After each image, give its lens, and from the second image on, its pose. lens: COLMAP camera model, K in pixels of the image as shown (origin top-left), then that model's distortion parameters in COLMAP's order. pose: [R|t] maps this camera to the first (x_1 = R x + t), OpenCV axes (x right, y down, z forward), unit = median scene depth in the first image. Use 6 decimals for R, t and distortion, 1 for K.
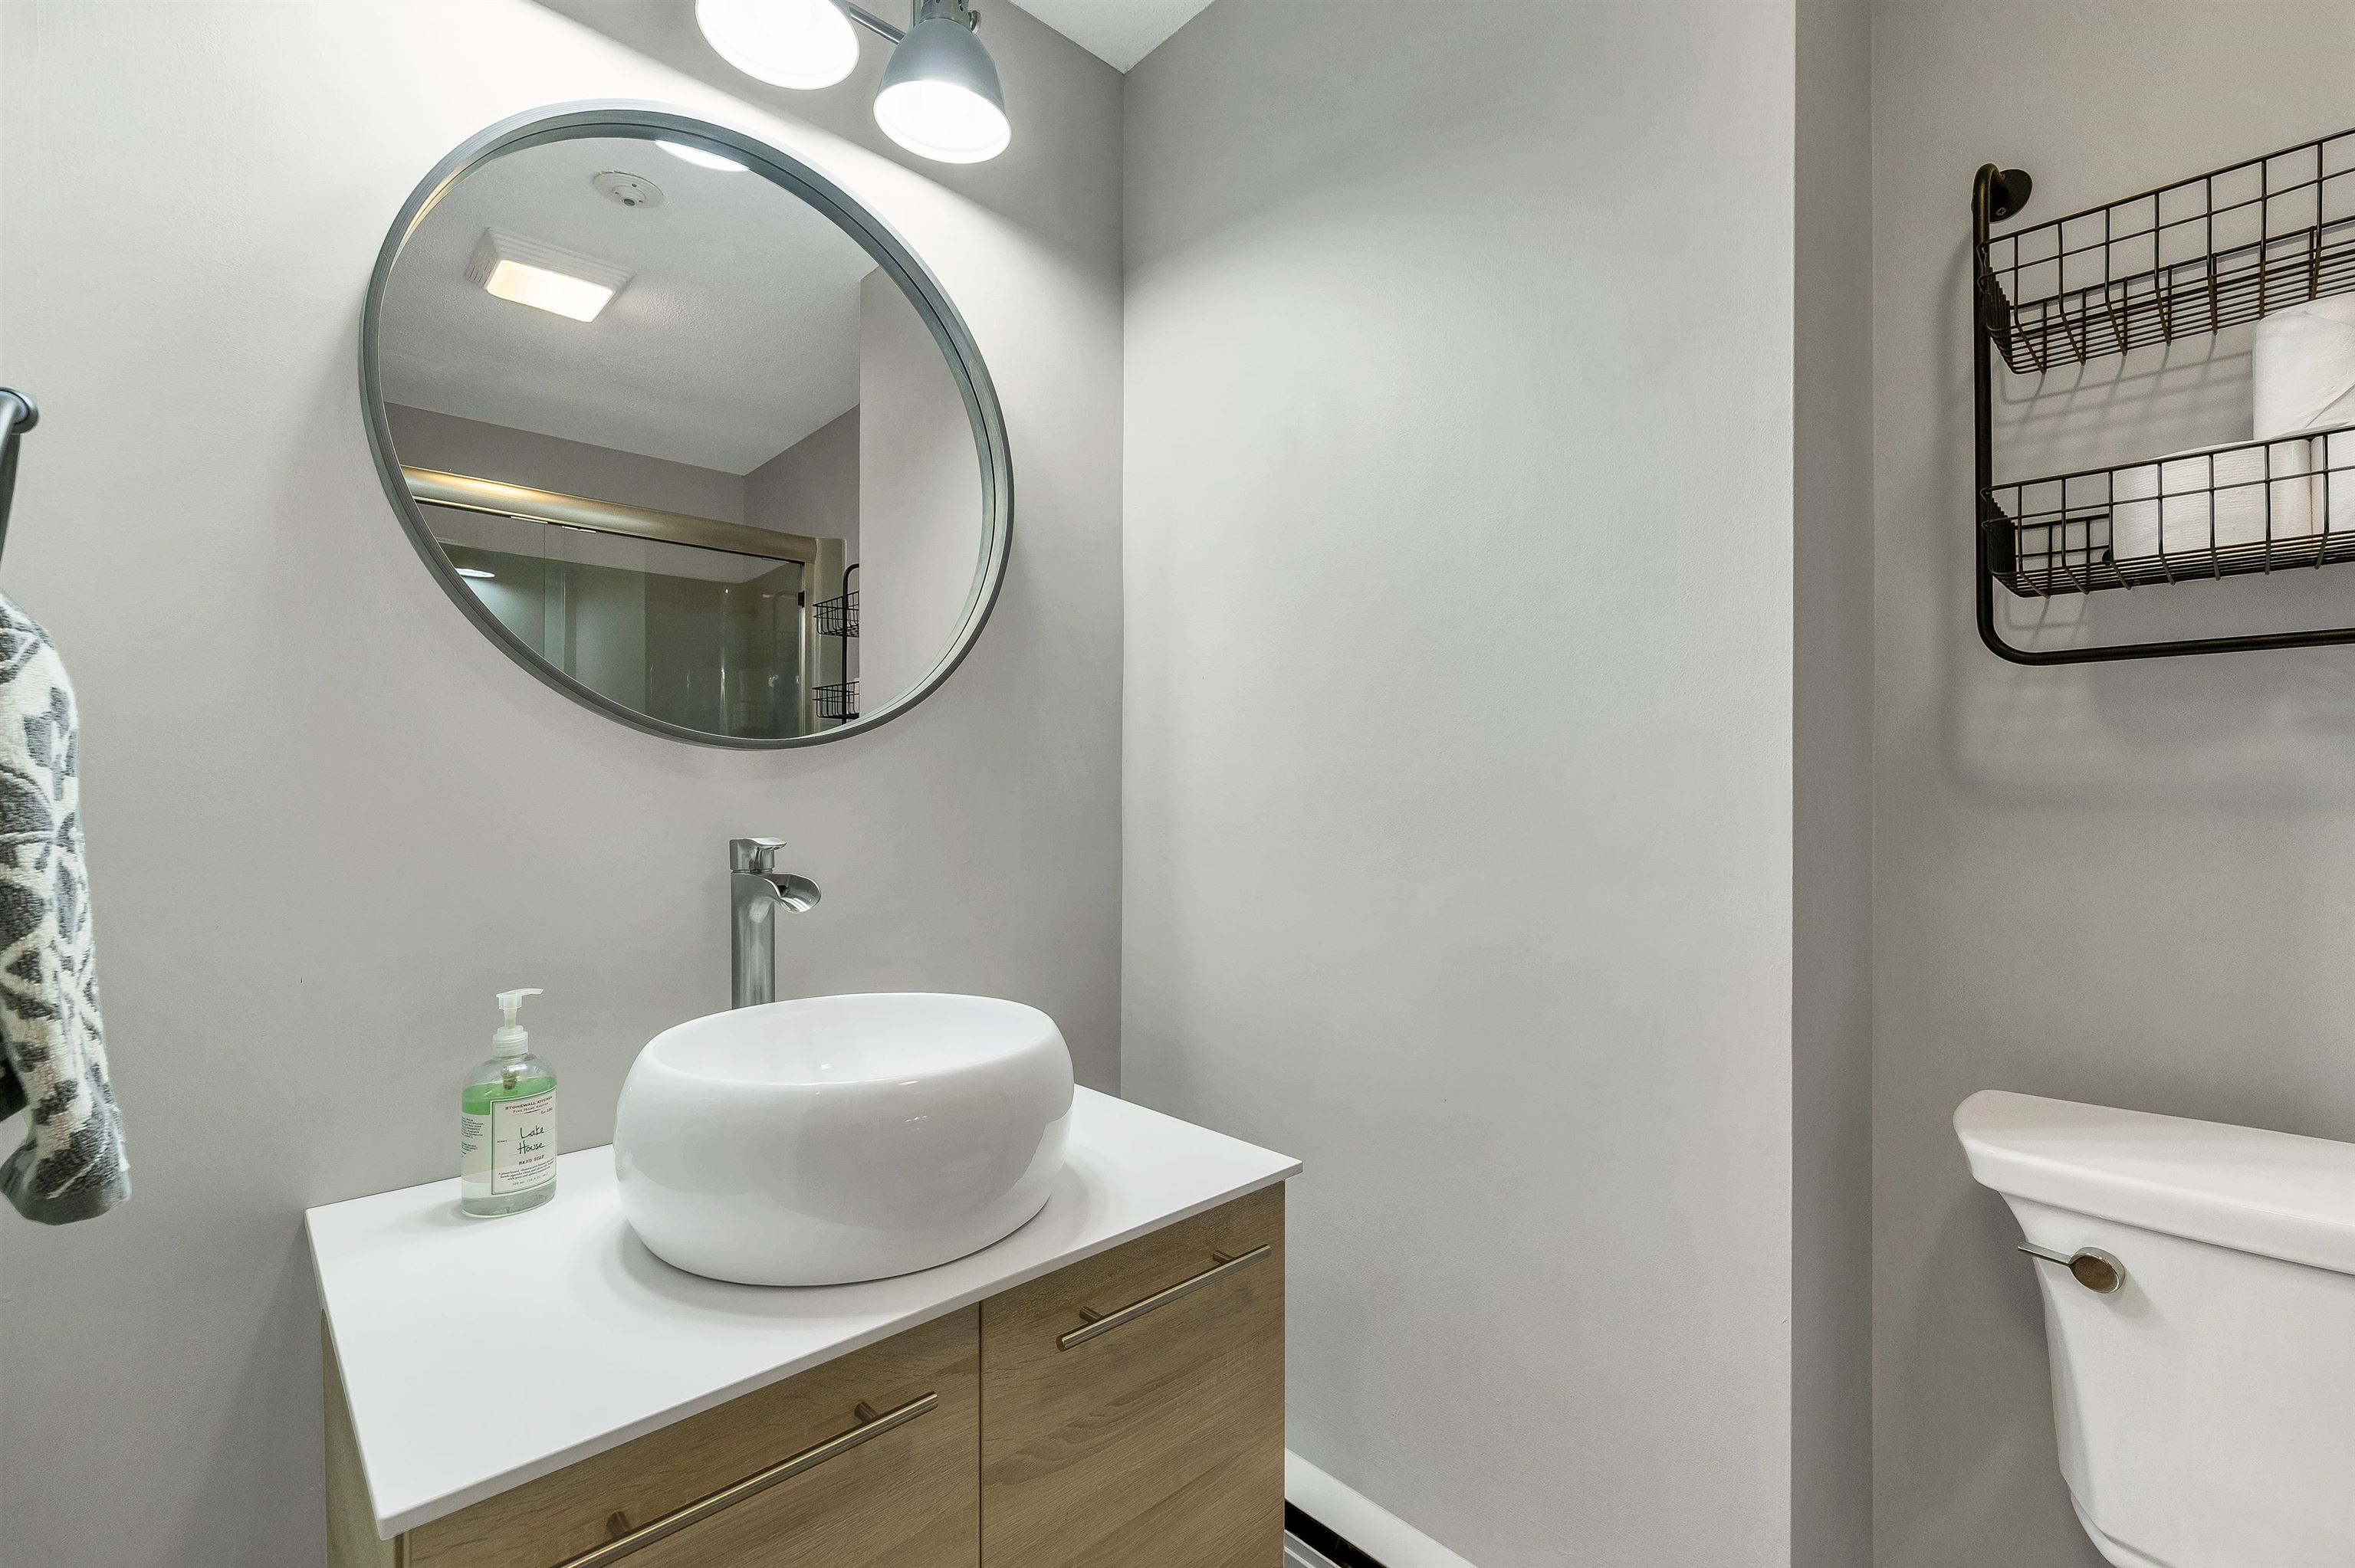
lens RADIAL K [[1015.6, 0, 1175.2], [0, 1015.6, 796.3], [0, 0, 1]] dist [-0.003891, 0.000722]
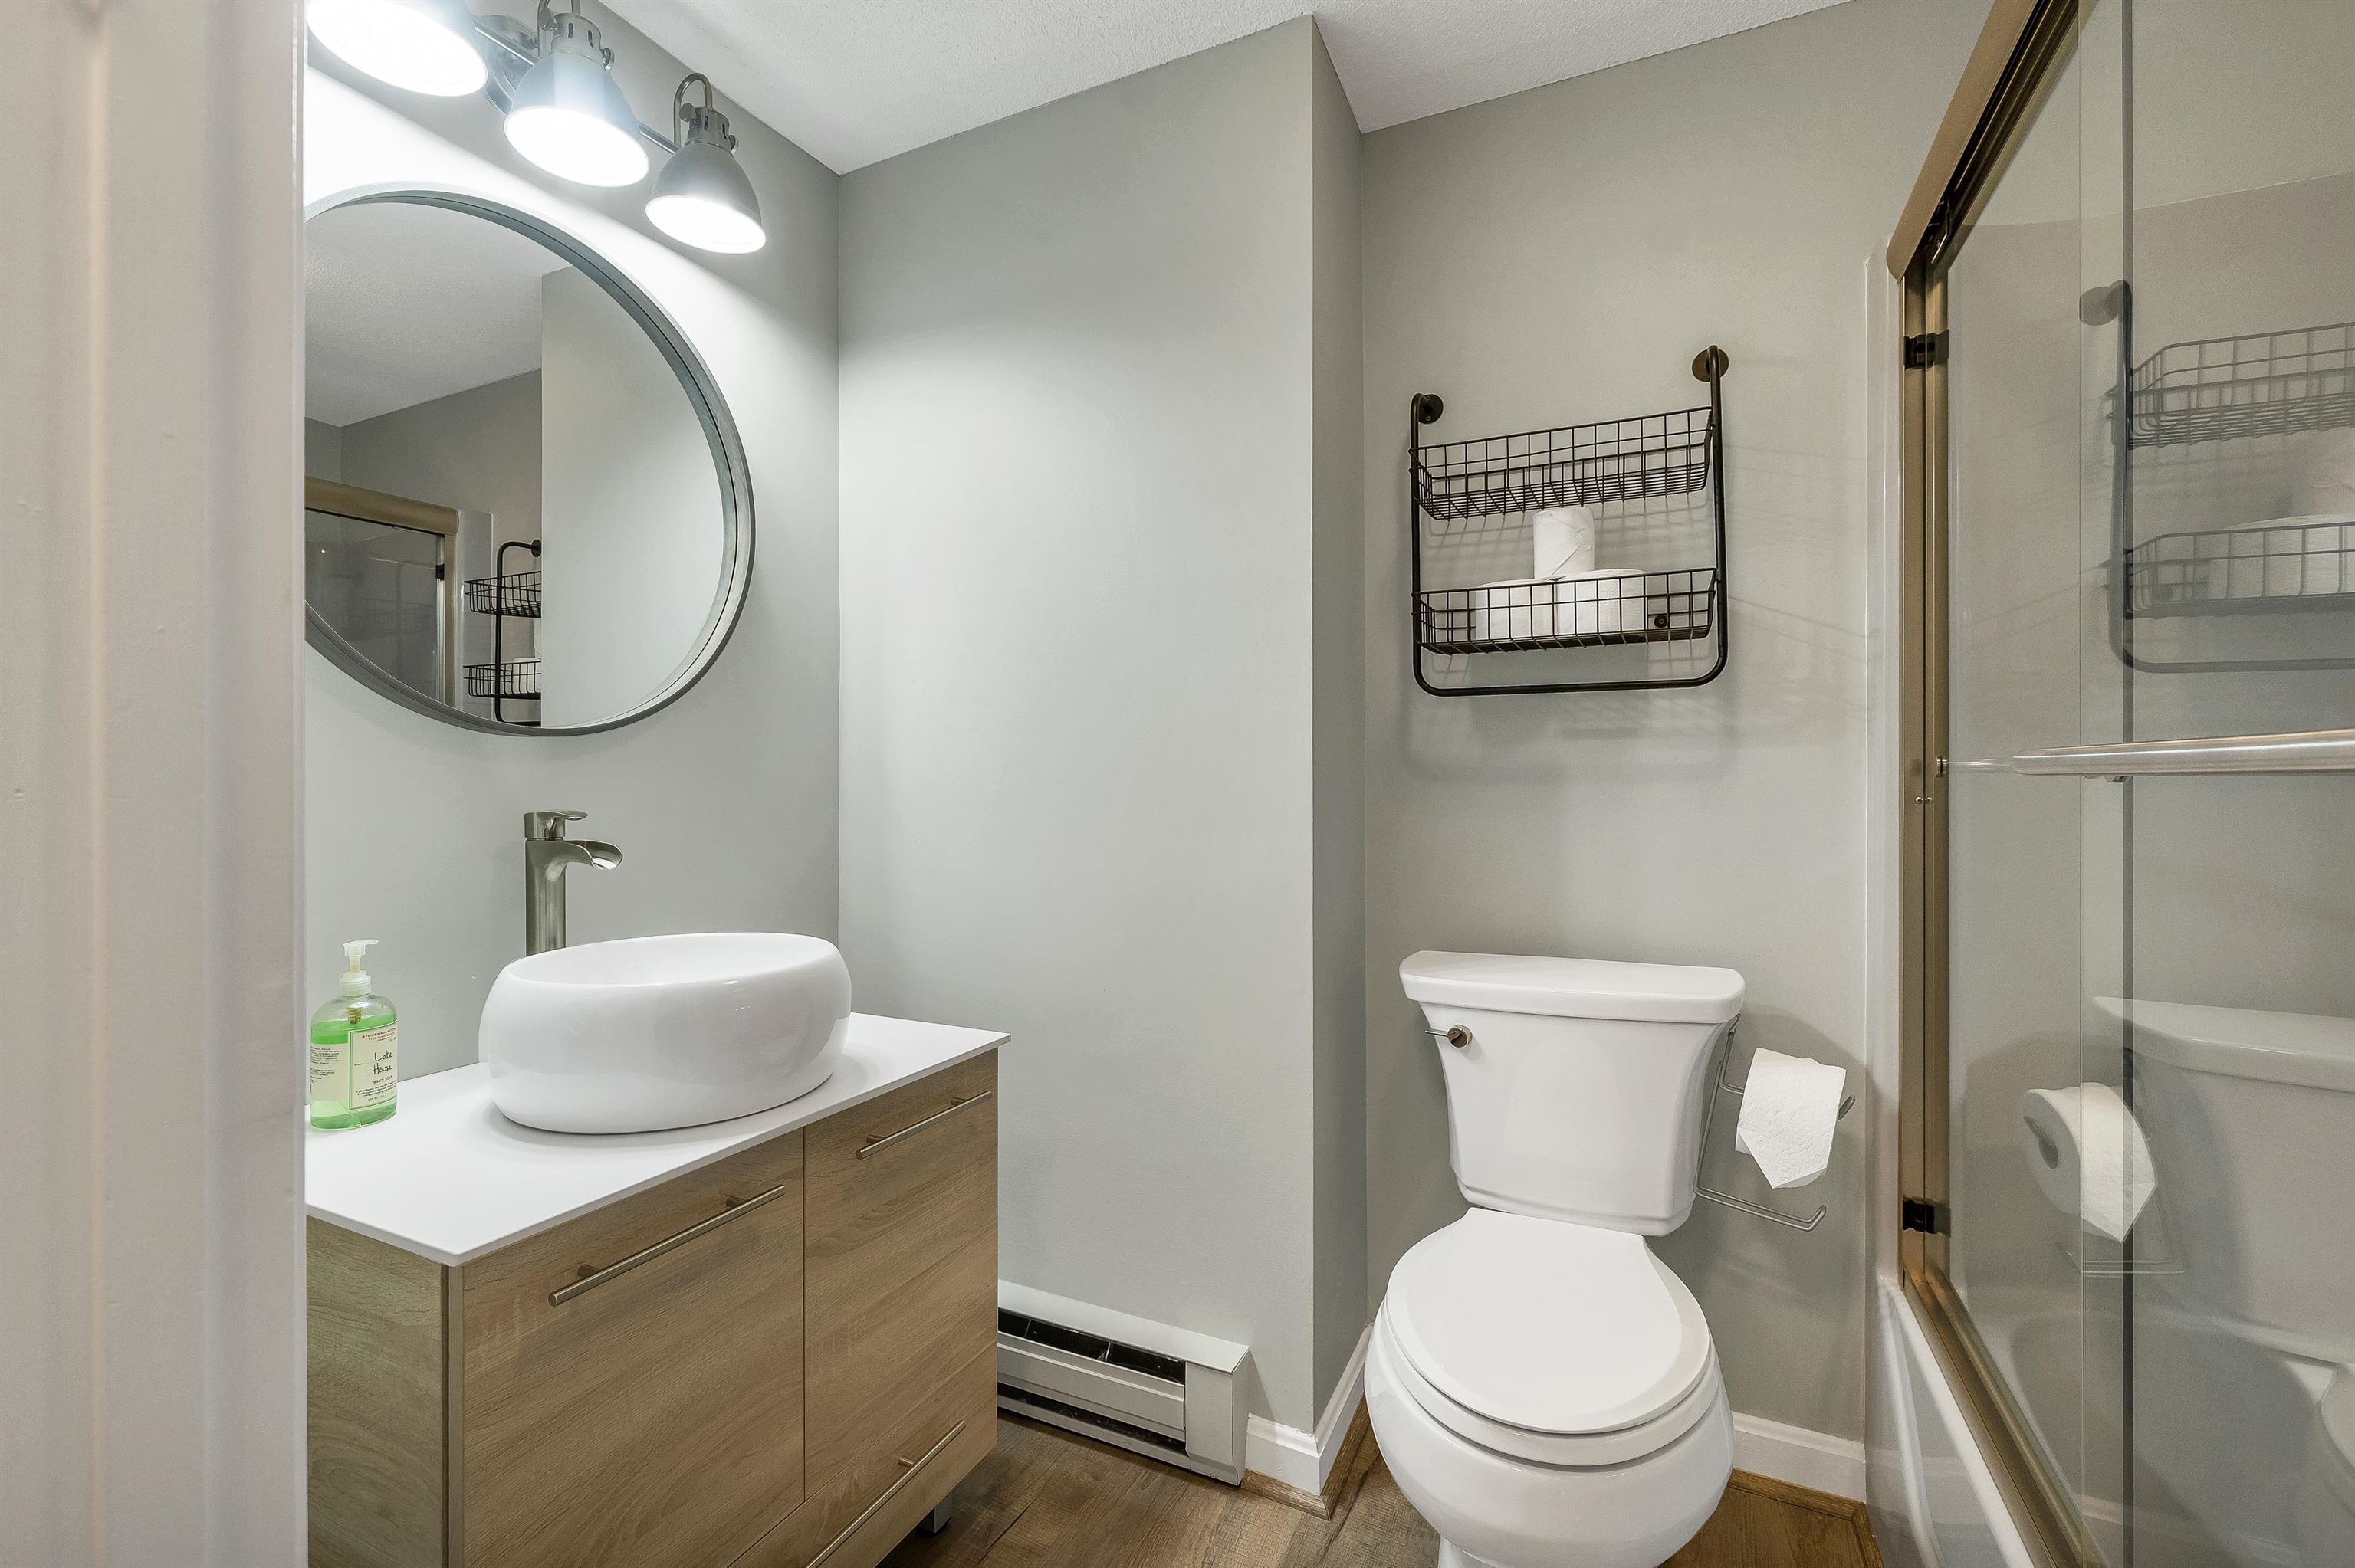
lens RADIAL K [[1015.6, 0, 1194.3], [0, 1015.6, 802.2], [0, 0, 1]] dist [-0.003891, 0.000722]
pose [[0.927979, -0.012960, 0.372408, -0.168645], [0.003208, 0.999636, 0.026793, 0.000701], [-0.372619, -0.023669, 0.927682, -0.423631]]
